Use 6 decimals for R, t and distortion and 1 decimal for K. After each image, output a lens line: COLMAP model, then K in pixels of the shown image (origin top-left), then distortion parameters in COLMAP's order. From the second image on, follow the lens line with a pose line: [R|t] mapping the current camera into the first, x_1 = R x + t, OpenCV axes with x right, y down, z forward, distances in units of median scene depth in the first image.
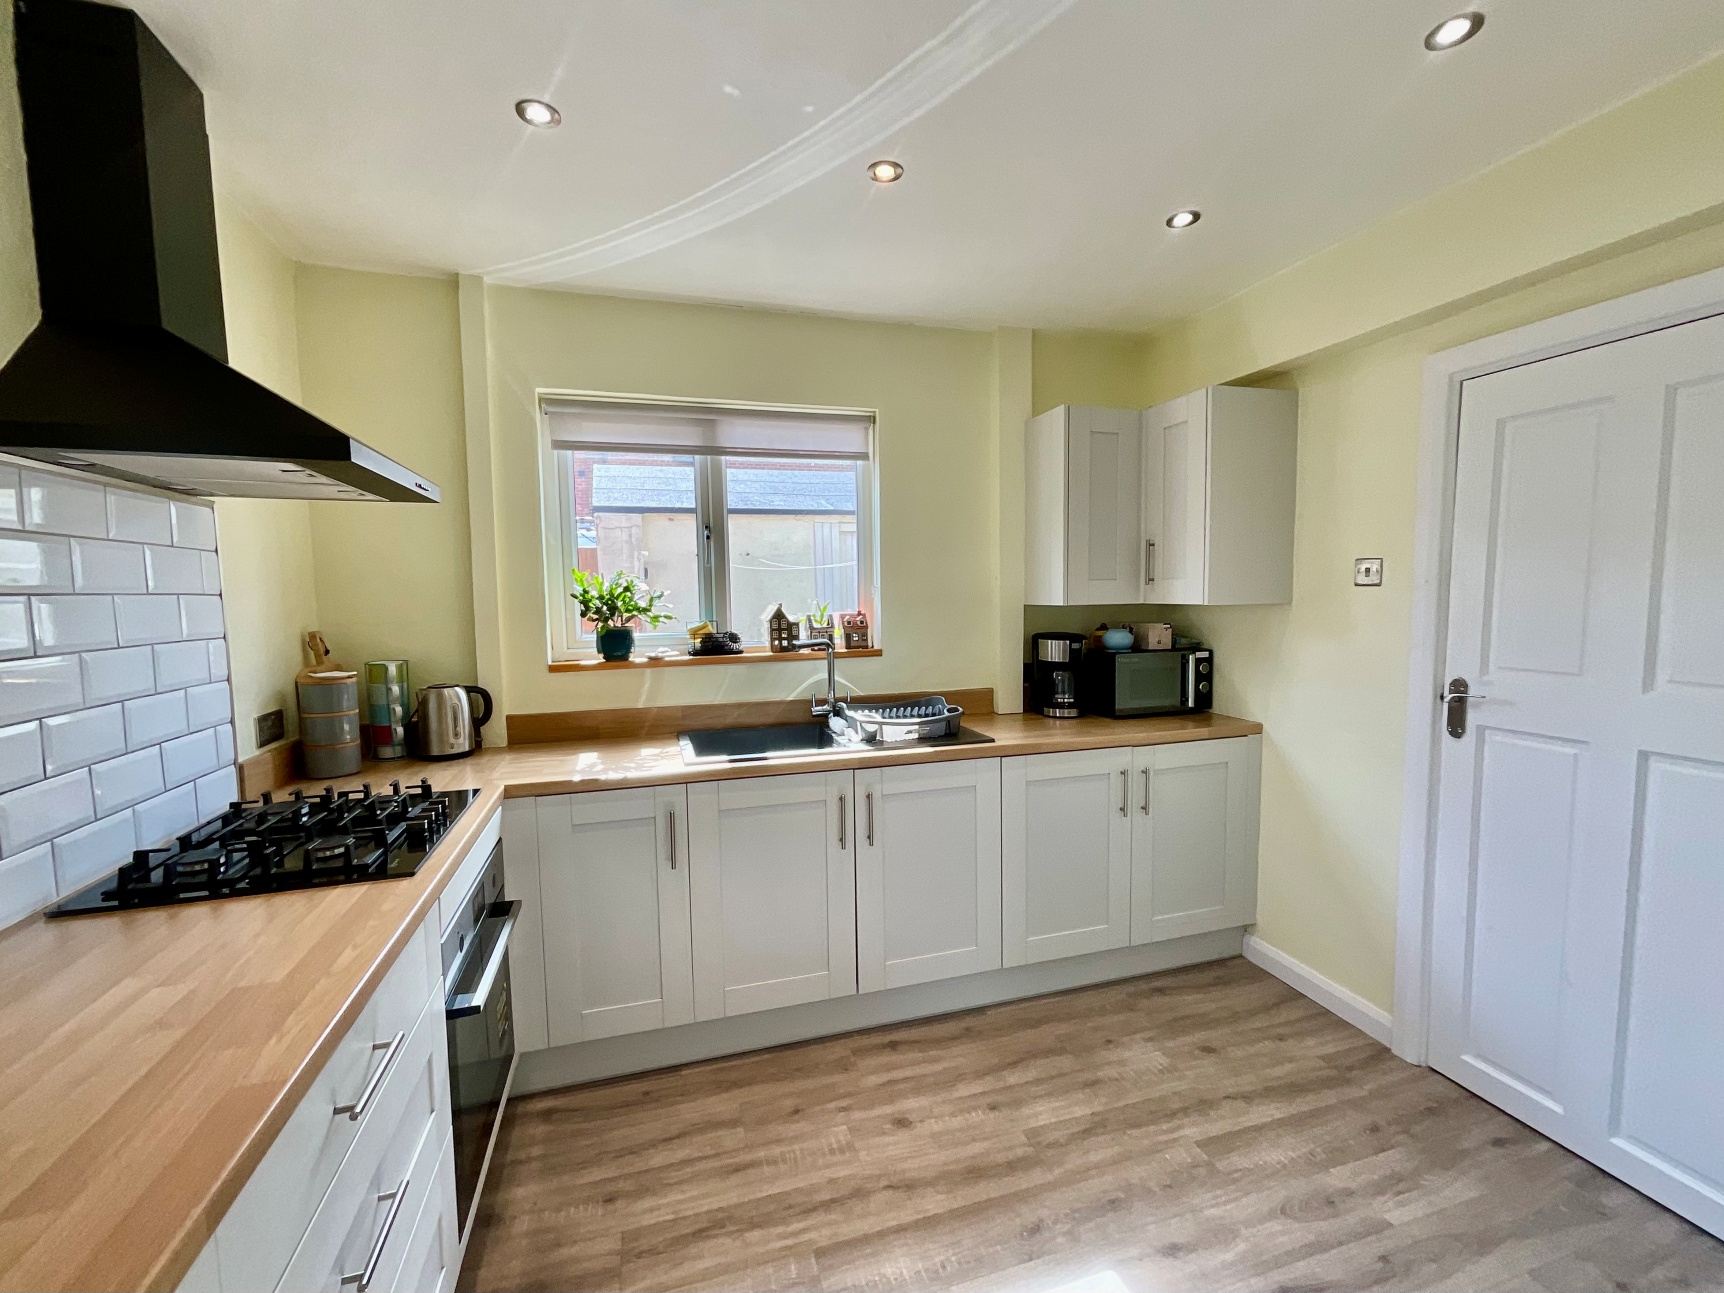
lens RADIAL K [[728.2, 0, 853.1], [0, 728.2, 649.3], [0, 0, 1]] dist [0.008414, -0.000090]
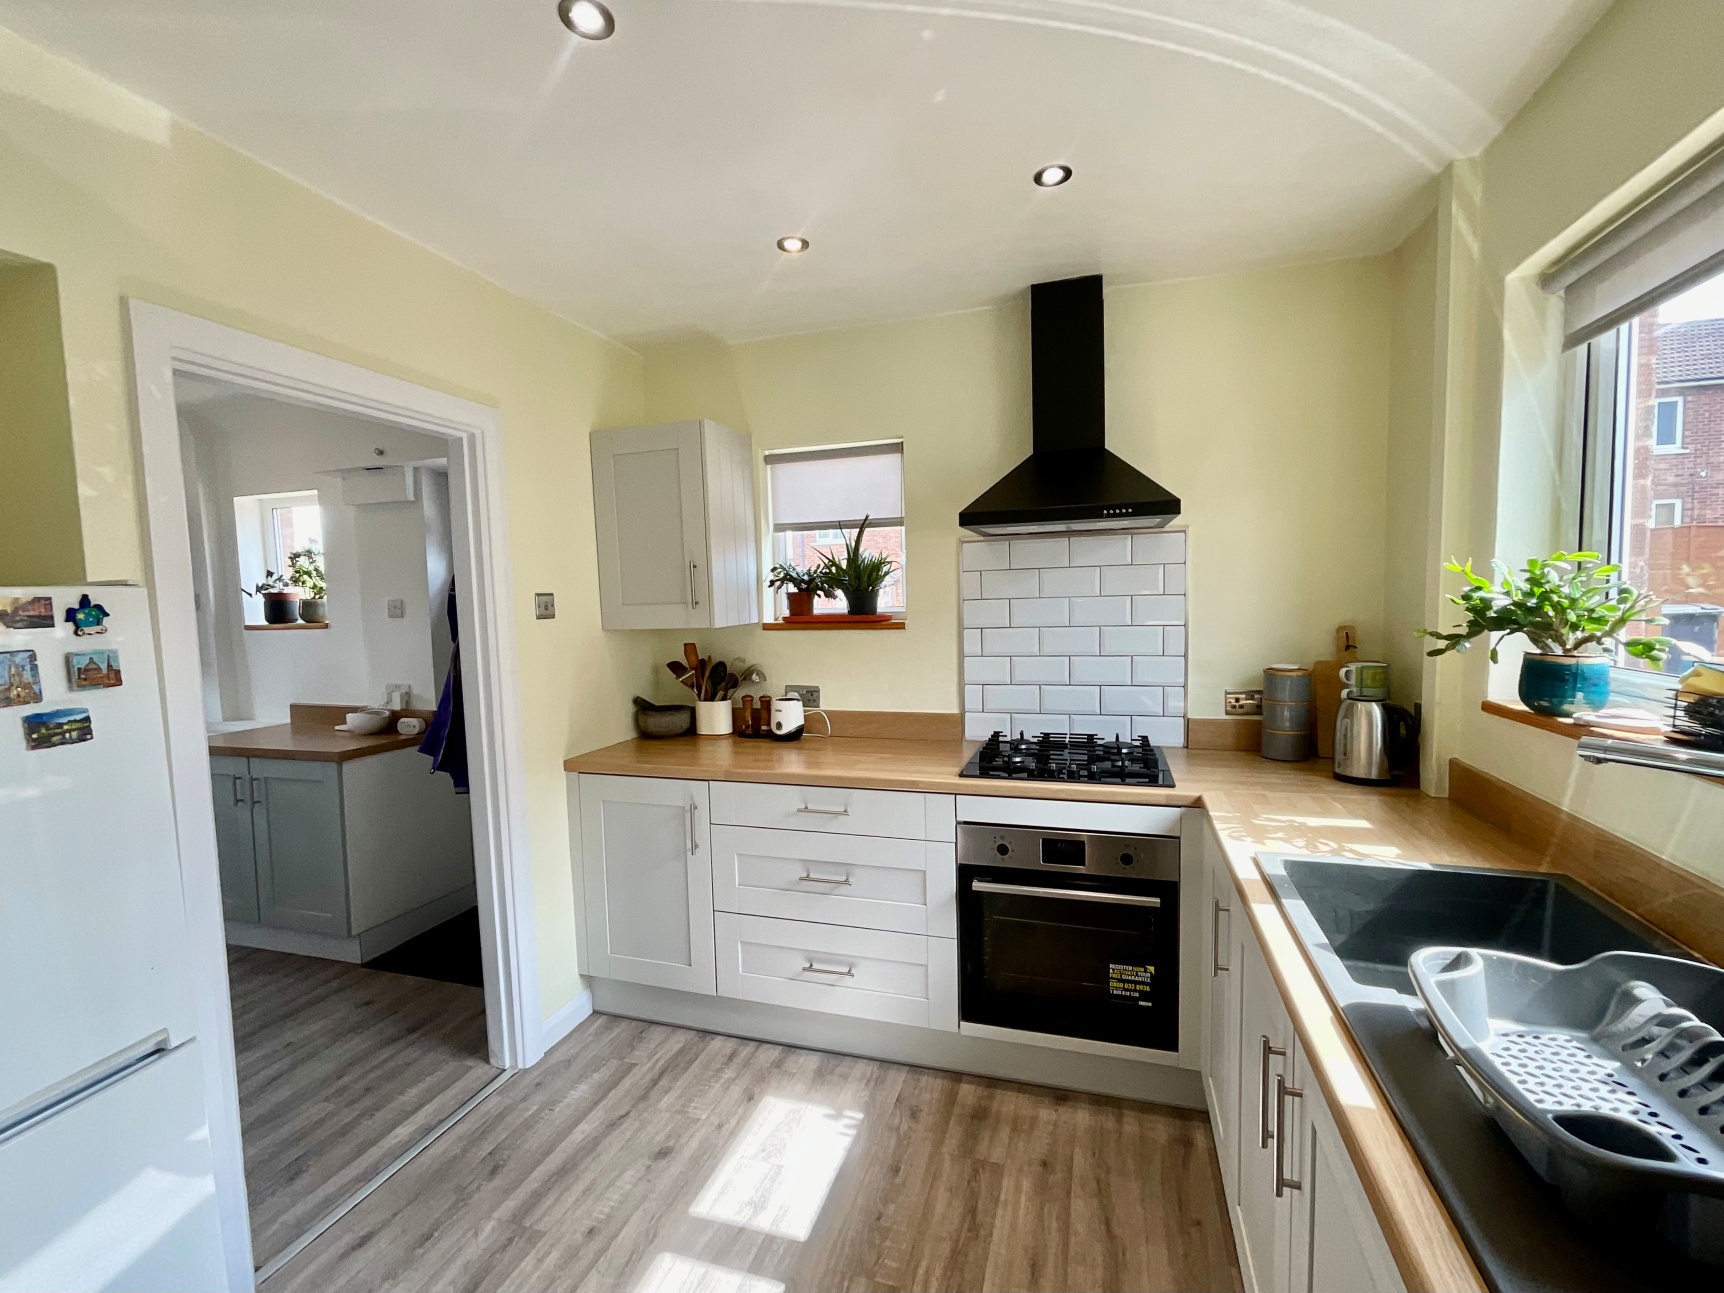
lens RADIAL K [[728.2, 0, 853.1], [0, 728.2, 649.3], [0, 0, 1]] dist [0.008414, -0.000090]
pose [[-0.570384, 0.089899, -0.816444, 0.654909], [-0.026255, 0.991489, 0.127515, -0.136164], [0.820958, 0.094168, -0.563169, 1.325419]]
